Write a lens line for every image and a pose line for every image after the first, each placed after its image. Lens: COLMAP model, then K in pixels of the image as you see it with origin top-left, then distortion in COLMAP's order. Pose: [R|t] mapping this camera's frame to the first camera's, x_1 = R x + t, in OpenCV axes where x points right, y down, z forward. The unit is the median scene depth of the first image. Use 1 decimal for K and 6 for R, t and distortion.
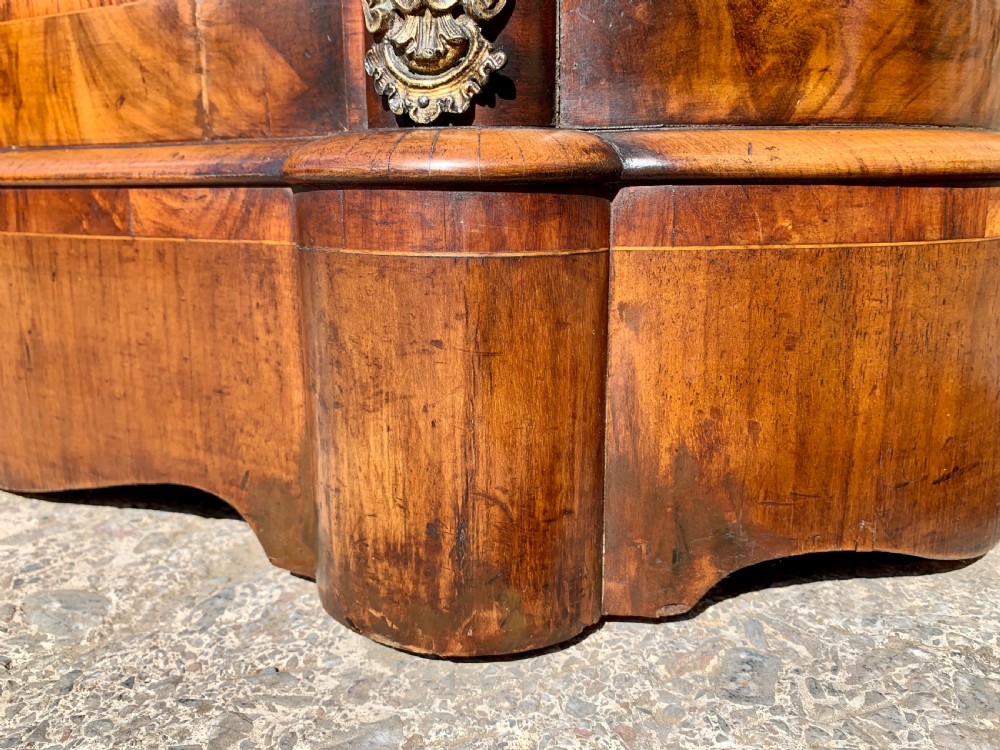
lens RADIAL K [[797.9, 0, 502.4], [0, 797.9, 358.0], [0, 0, 1]] dist [0.051983, -0.100897]
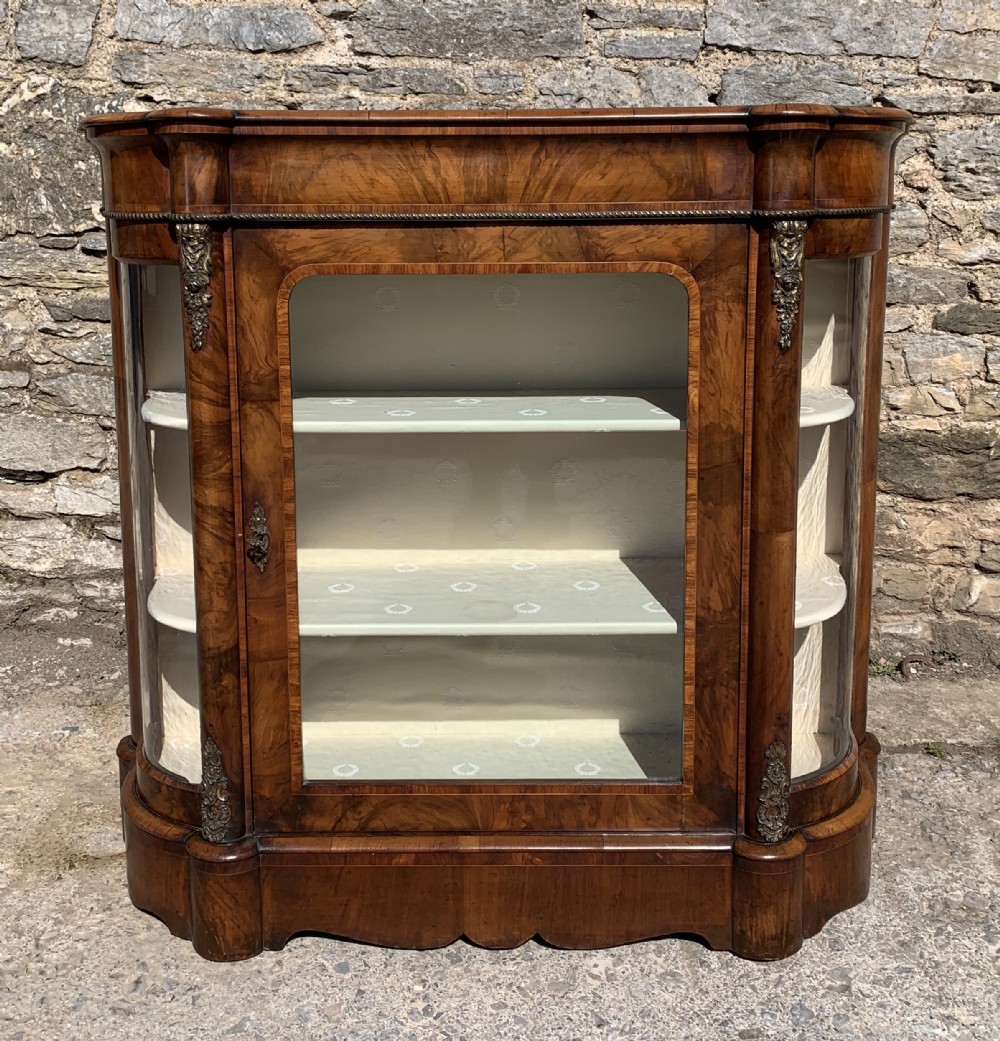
lens RADIAL K [[1280.6, 0, 499.8], [0, 1280.6, 370.1], [0, 0, 1]] dist [0.102785, -0.201338]
pose [[0.892888, -0.068310, 0.445067, -4.289764], [0.101491, 0.993522, -0.051123, -2.555699], [-0.438692, 0.090818, 0.894037, -4.827321]]
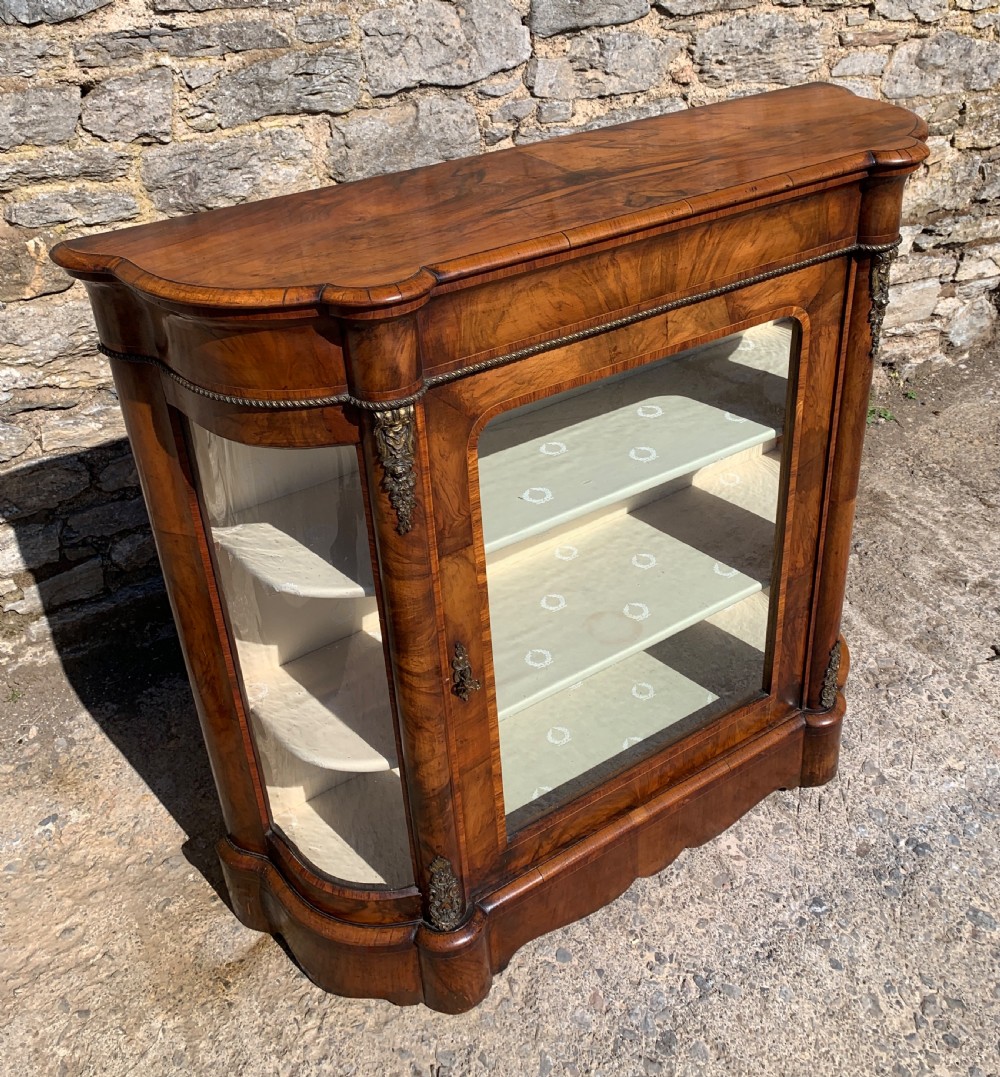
lens RADIAL K [[1057.8, 0, 513.1], [0, 1057.8, 407.3], [0, 0, 1]] dist [0.032694, -0.030215]
pose [[0.505968, -0.420980, 0.752843, -5.796529], [0.240148, 0.907051, 0.345813, -5.154939], [-0.828448, 0.005824, 0.560036, -1.356189]]
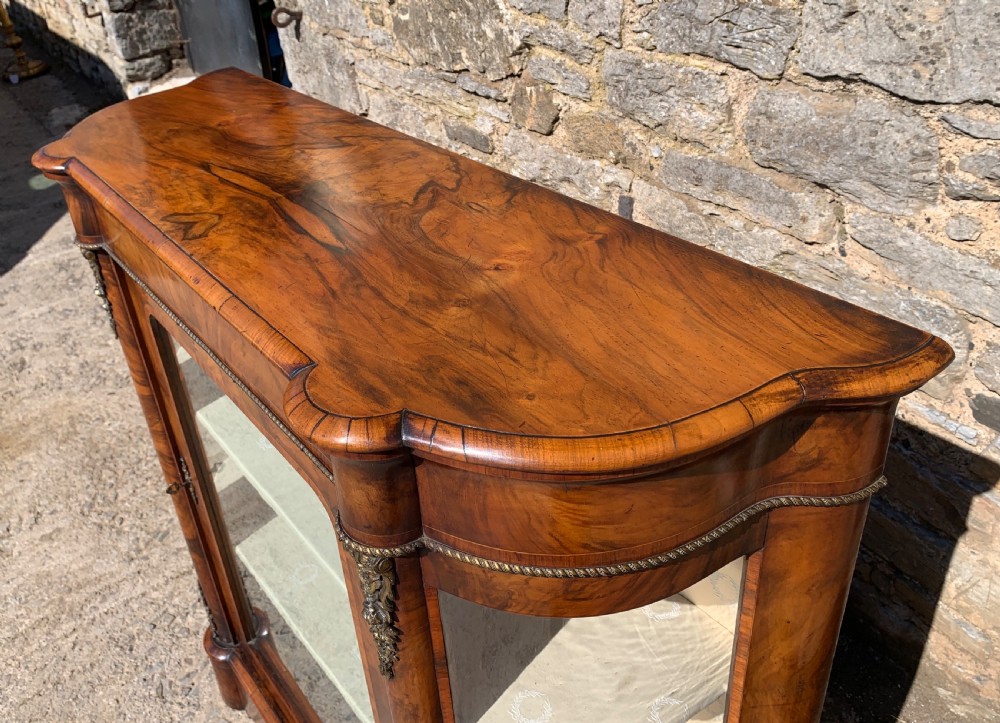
lens RADIAL K [[845.9, 0, 456.5], [0, 845.9, 299.8], [0, 0, 1]] dist [0.015919, -0.006418]
pose [[0.901061, 0.162253, -0.402197, 1.060981], [-0.030613, 0.948862, 0.314203, -5.013670], [0.432610, -0.270804, 0.859950, -1.743460]]
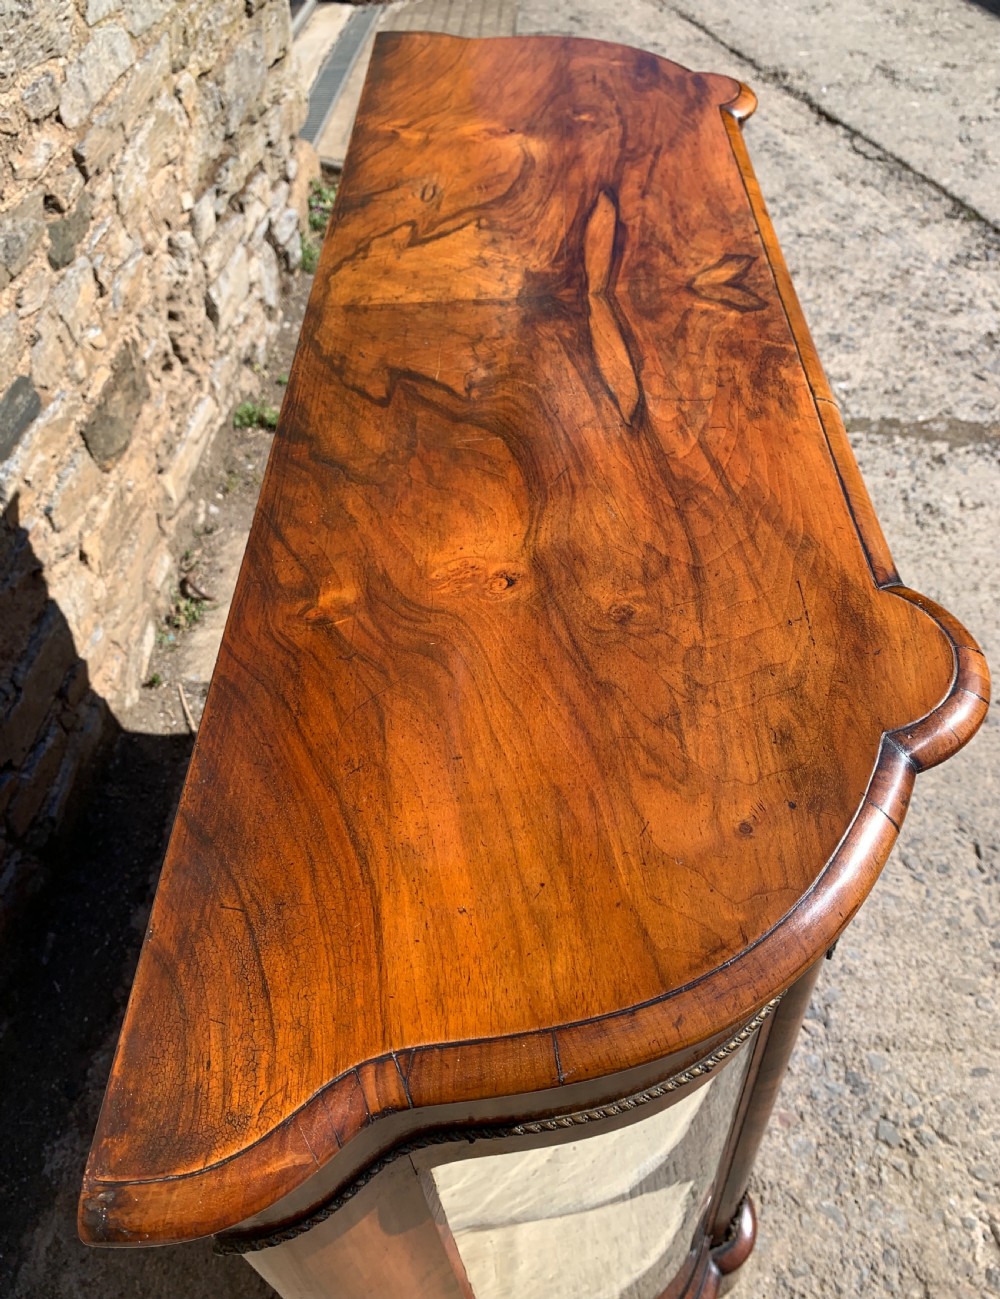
lens RADIAL K [[1058.0, 0, 503.8], [0, 1058.0, 625.3], [0, 0, 1]] dist [0.006146, 0.004294]
pose [[-0.453223, -0.620603, 0.639876, -3.648989], [0.267316, 0.590171, 0.761735, -6.120178], [-0.850371, 0.516285, -0.101582, 2.249228]]
